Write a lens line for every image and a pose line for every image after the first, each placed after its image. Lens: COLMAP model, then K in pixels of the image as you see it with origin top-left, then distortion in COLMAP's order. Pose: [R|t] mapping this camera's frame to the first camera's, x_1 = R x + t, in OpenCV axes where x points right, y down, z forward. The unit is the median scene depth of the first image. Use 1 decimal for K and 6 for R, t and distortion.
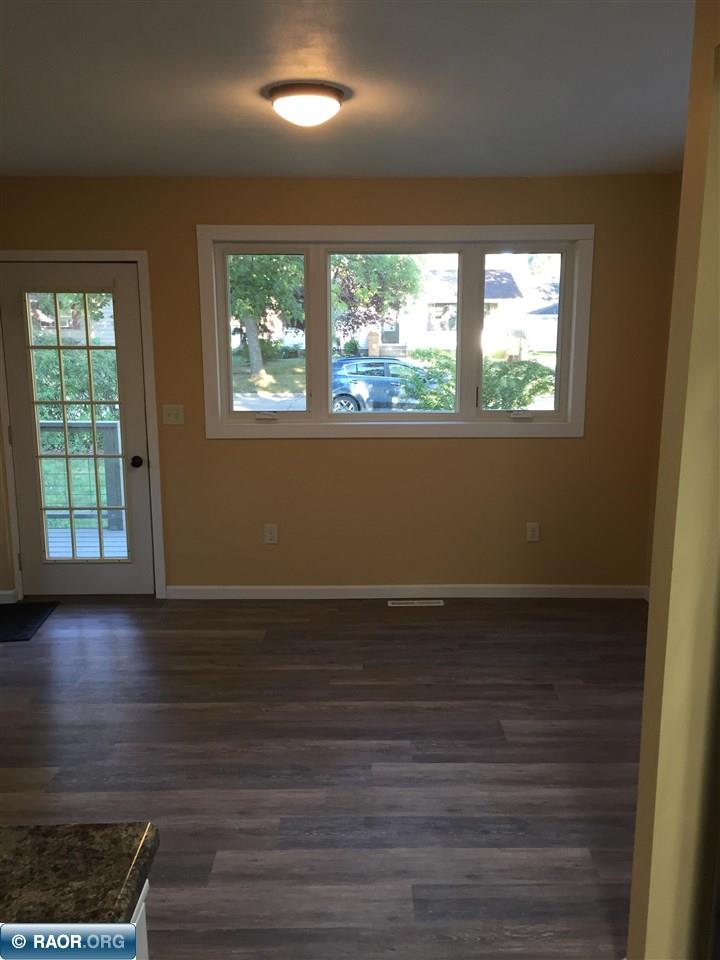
lens RADIAL K [[819.7, 0, 360.7], [0, 819.7, 480.0], [0, 0, 1]] dist [-0.000779, -0.018517]
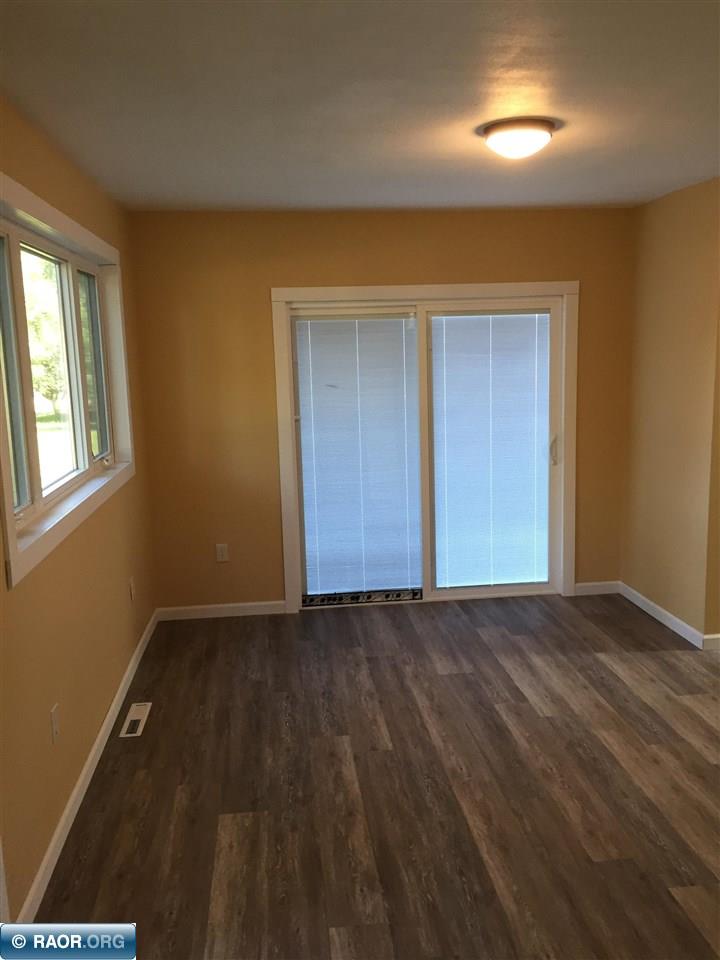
lens RADIAL K [[819.7, 0, 360.7], [0, 819.7, 479.4], [0, 0, 1]] dist [-0.000779, -0.018517]
pose [[-0.094611, -0.161015, 0.982407, -0.960402], [0.223021, 0.958323, 0.178546, -0.222342], [-0.970211, 0.235990, -0.054758, 1.124935]]
